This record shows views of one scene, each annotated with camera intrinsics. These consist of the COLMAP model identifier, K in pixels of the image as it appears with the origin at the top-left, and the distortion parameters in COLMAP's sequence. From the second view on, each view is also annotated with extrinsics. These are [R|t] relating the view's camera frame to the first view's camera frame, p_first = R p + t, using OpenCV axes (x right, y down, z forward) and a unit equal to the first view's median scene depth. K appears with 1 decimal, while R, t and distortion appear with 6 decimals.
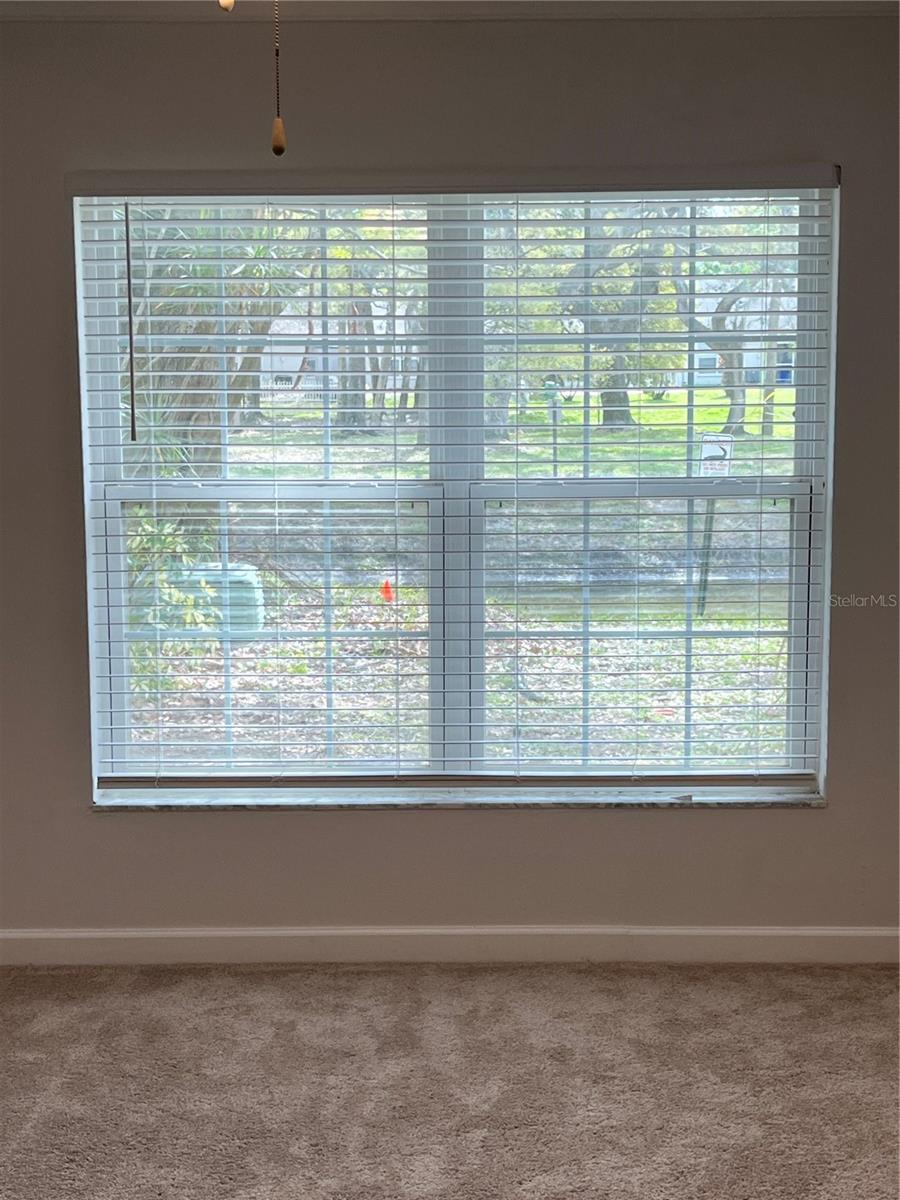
lens RADIAL K [[1823.5, 0, 449.2], [0, 1823.5, 602.0], [0, 0, 1]] dist [0.057624, 0.000000]
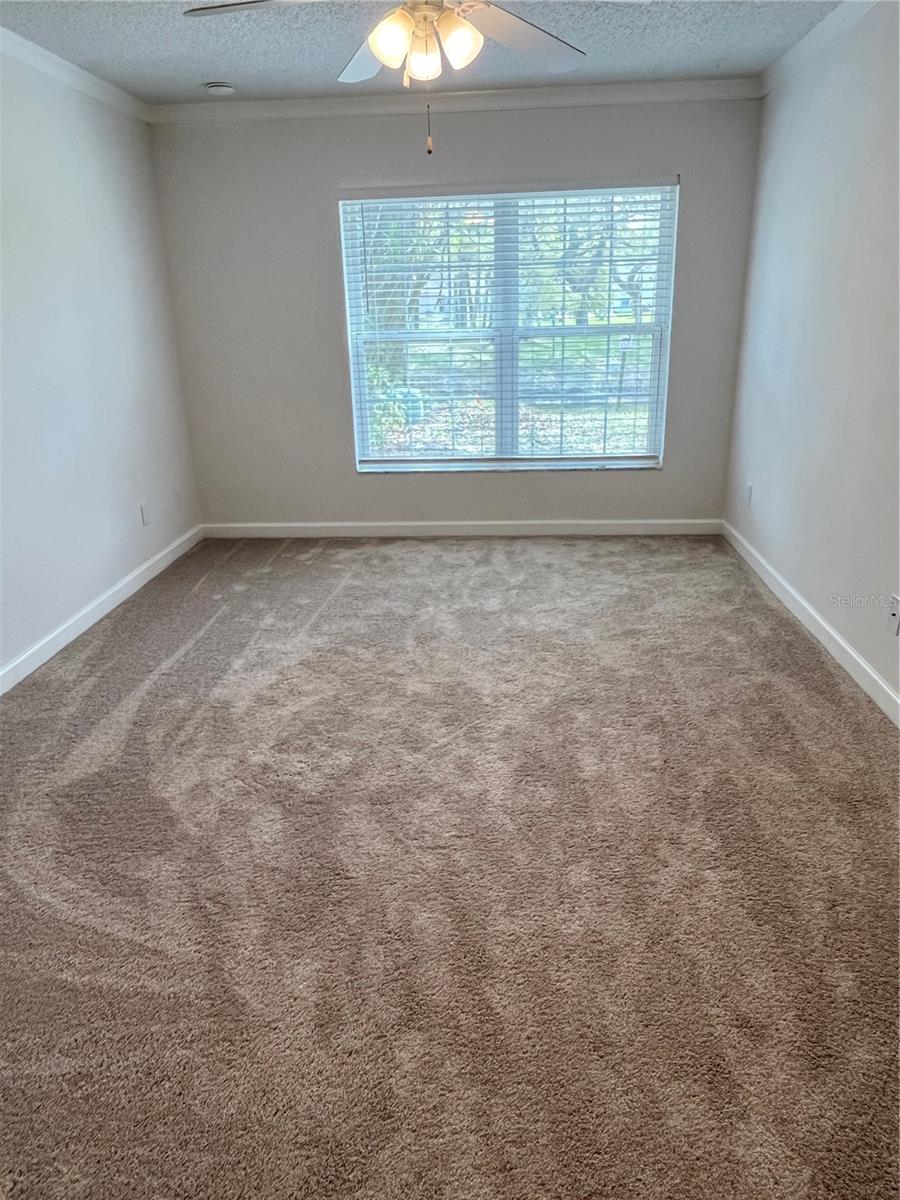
lens RADIAL K [[801.3, 0, 456.9], [0, 801.3, 595.9], [0, 0, 1]] dist [-0.001662, -0.003167]
pose [[0.998172, 0.000657, -0.060435, 0.002544], [0.012185, 0.977221, 0.211876, 0.051729], [0.059198, -0.212225, 0.975426, -0.069797]]
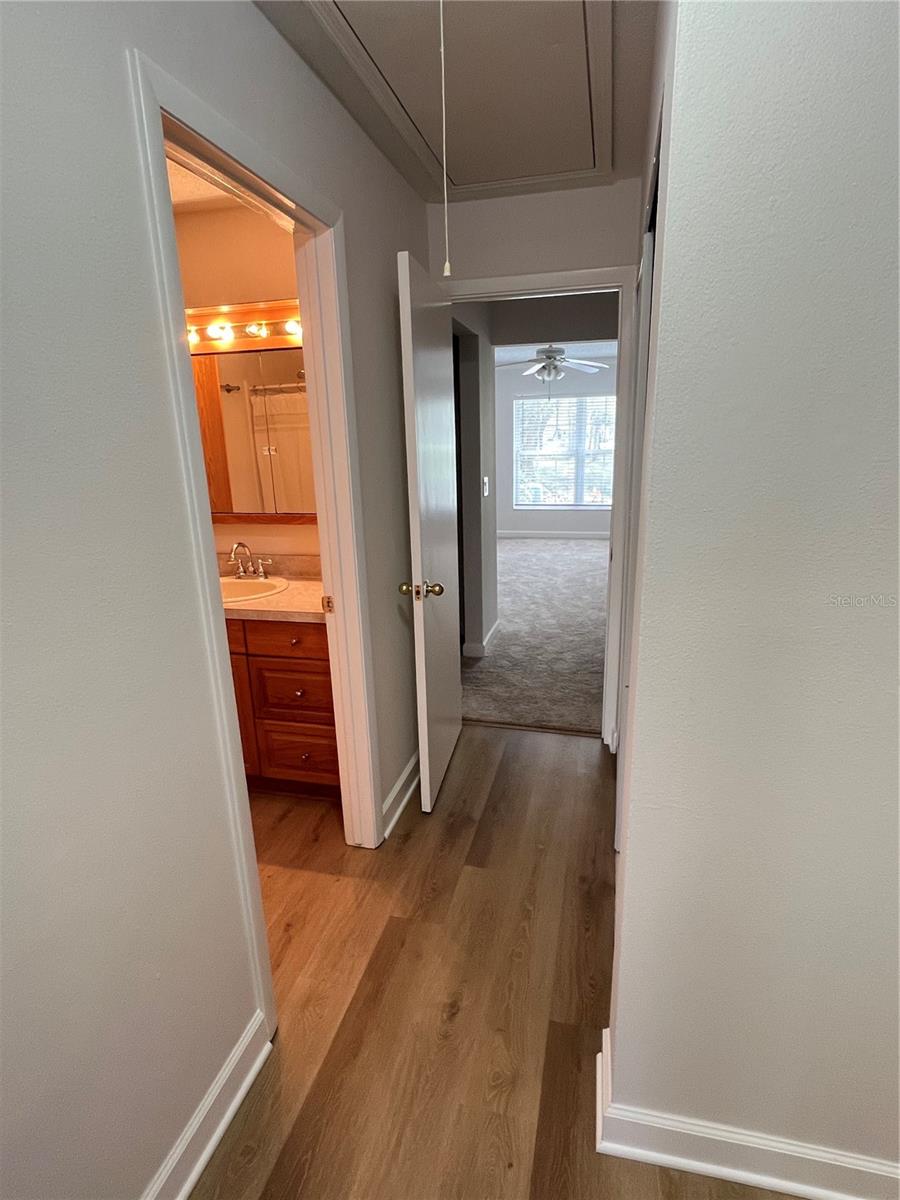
lens RADIAL K [[617.9, 0, 447.1], [0, 617.9, 600.7], [0, 0, 1]] dist [-0.003548, 0.000308]
pose [[0.968779, 0.051025, -0.242618, 0.094629], [-0.019707, 0.991344, 0.129799, 0.160169], [0.247141, -0.120965, 0.961399, -1.016454]]
